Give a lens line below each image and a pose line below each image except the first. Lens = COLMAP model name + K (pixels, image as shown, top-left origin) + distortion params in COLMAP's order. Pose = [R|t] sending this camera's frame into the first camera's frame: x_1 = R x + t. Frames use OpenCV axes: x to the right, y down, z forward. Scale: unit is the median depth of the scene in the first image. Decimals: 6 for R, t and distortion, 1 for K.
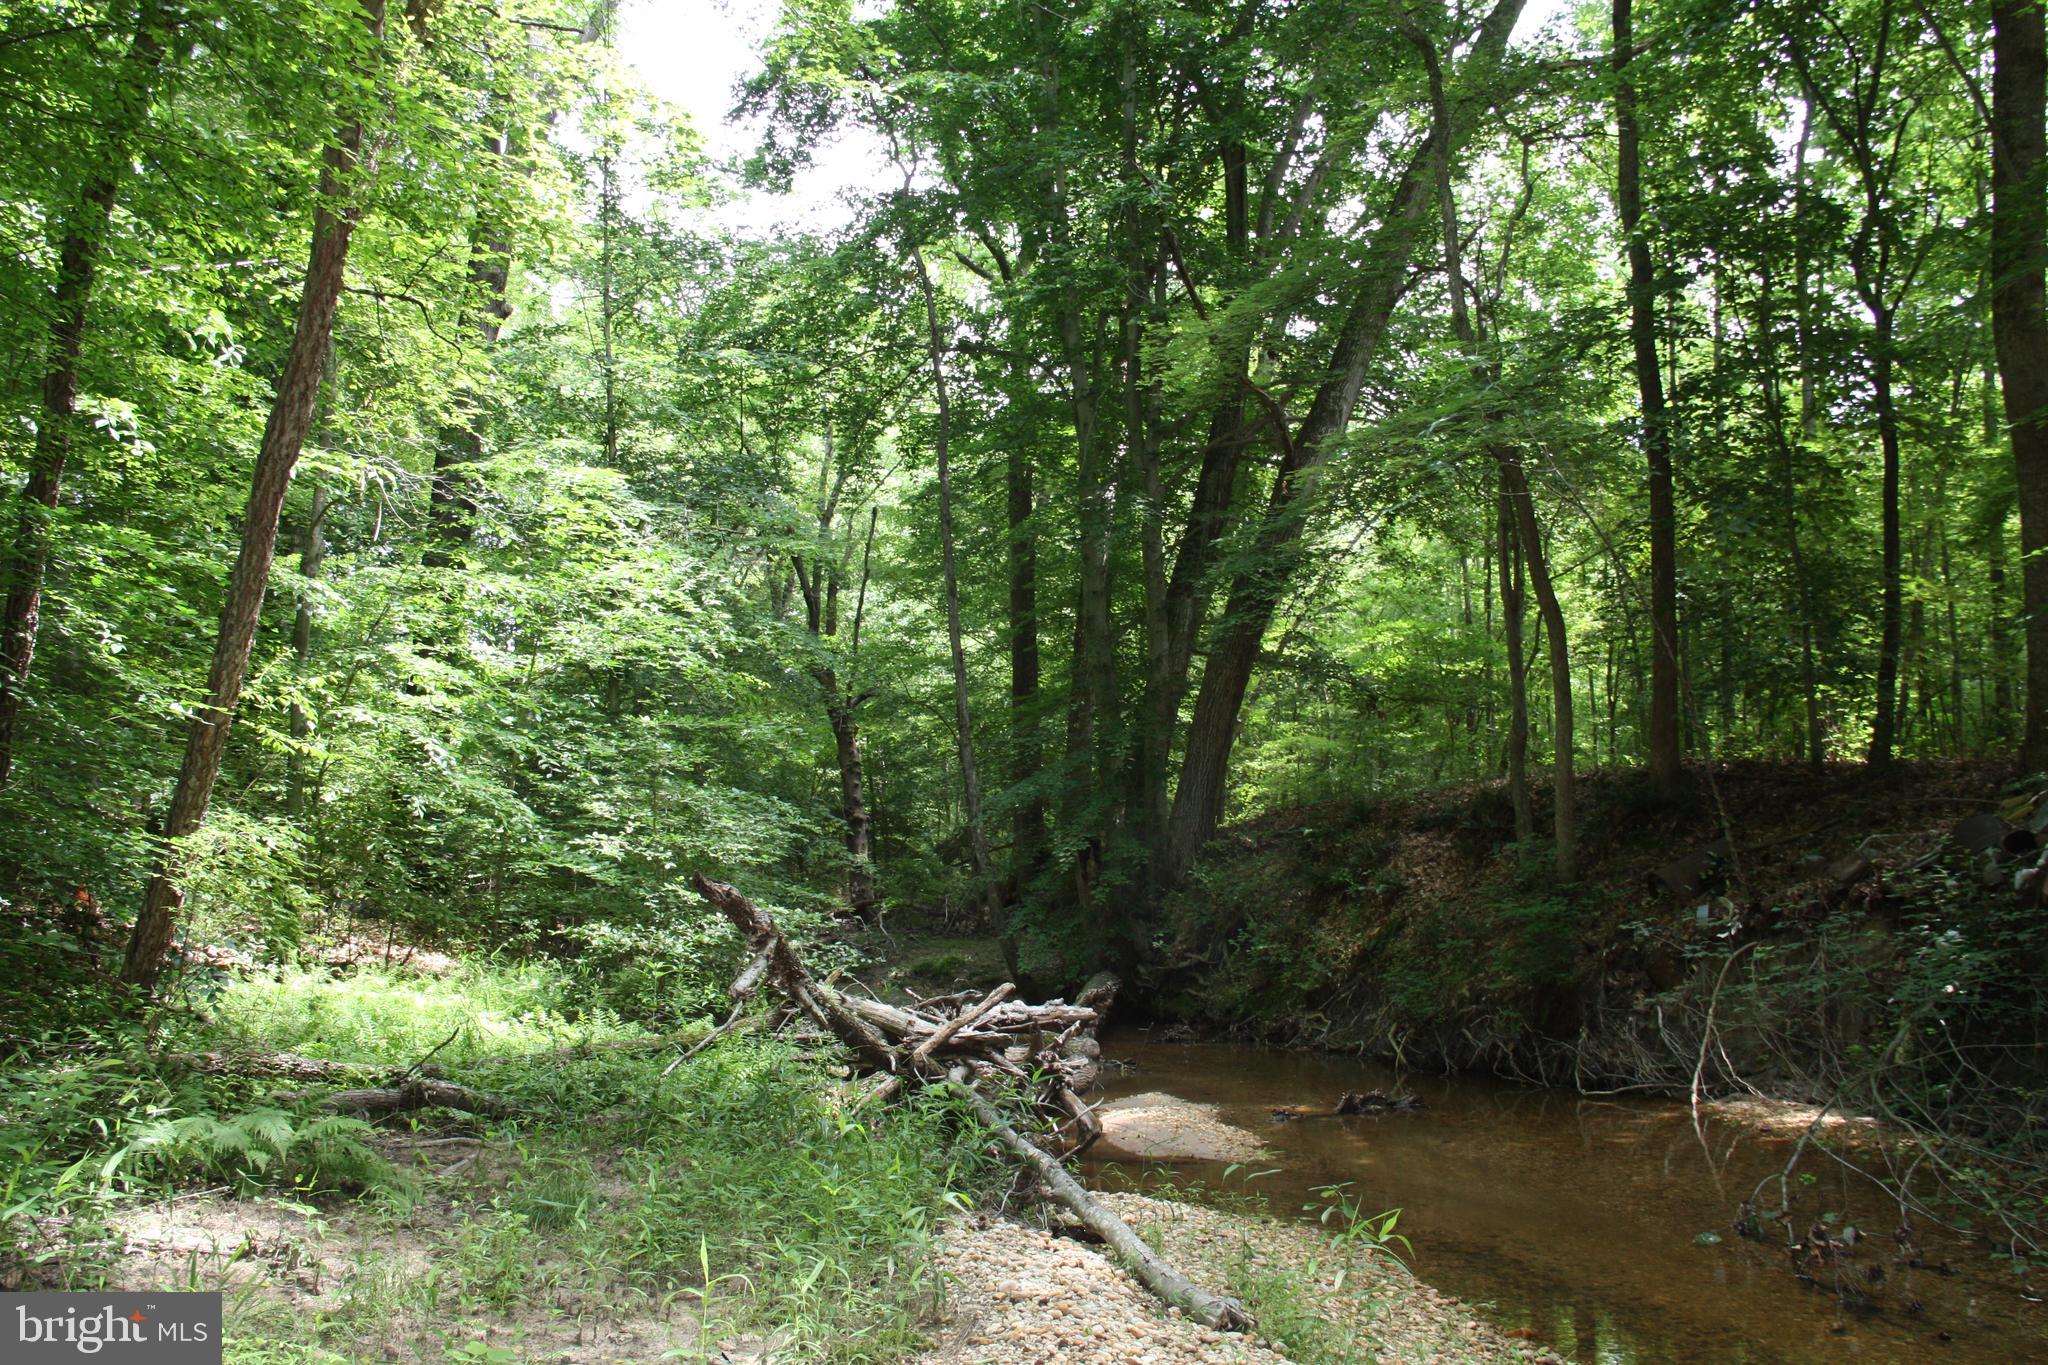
lens RADIAL K [[1638.6, 0, 1024.0], [0, 1638.6, 682.5], [0, 0, 1]] dist [-0.189252, 0.127995]
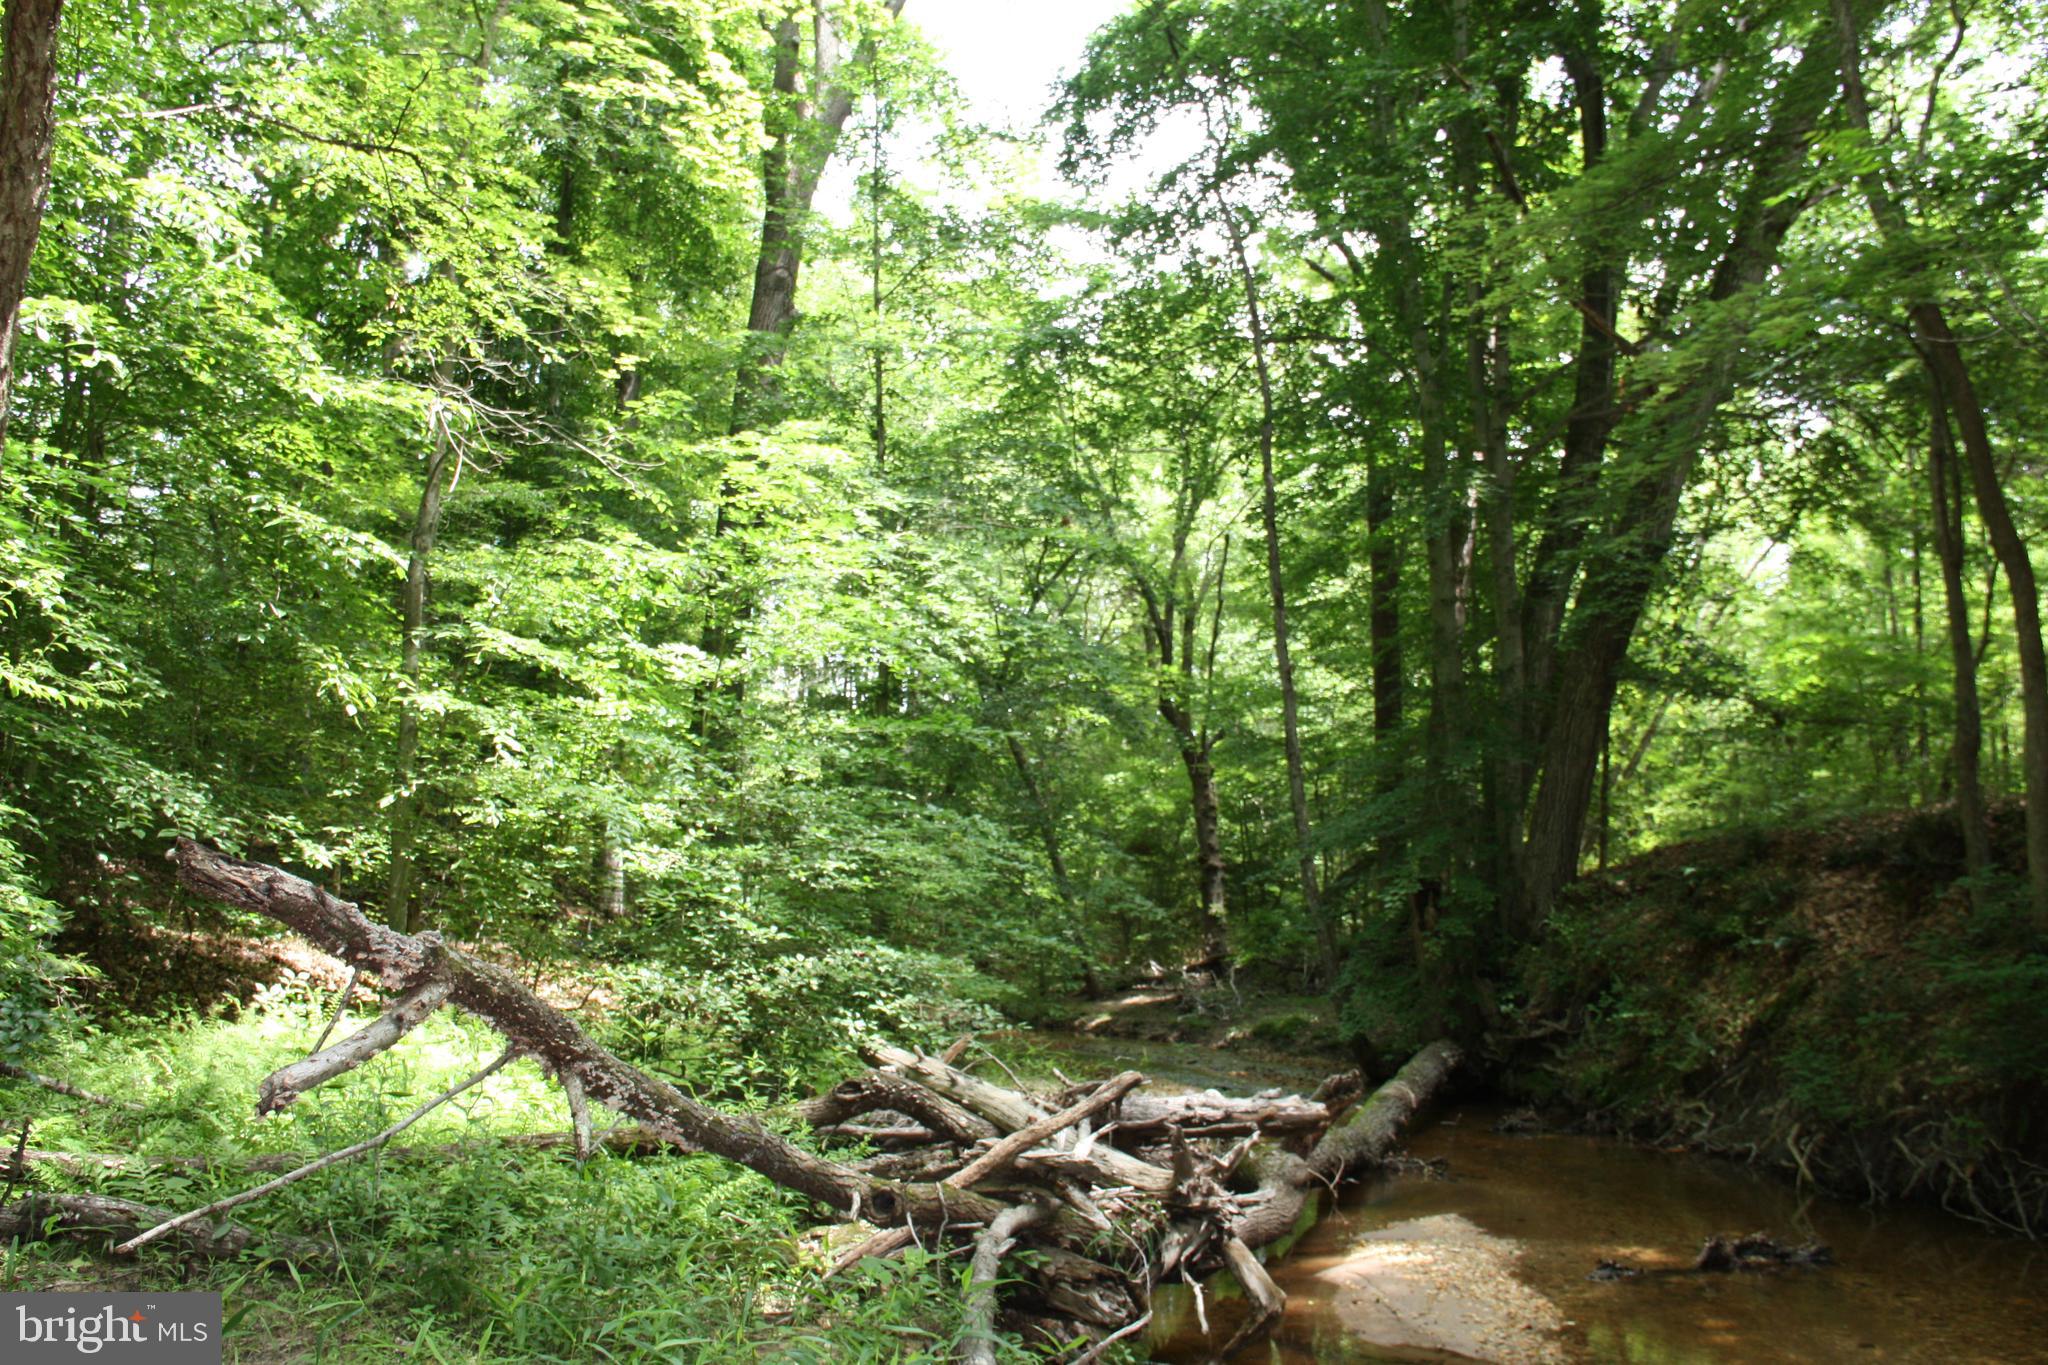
lens RADIAL K [[1638.6, 0, 1024.0], [0, 1638.6, 682.5], [0, 0, 1]] dist [-0.189252, 0.127995]
pose [[0.970965, -0.015095, -0.238743, 0.048033], [0.007089, 0.999385, -0.034355, 0.025217], [0.239115, 0.031665, 0.970475, 0.172092]]
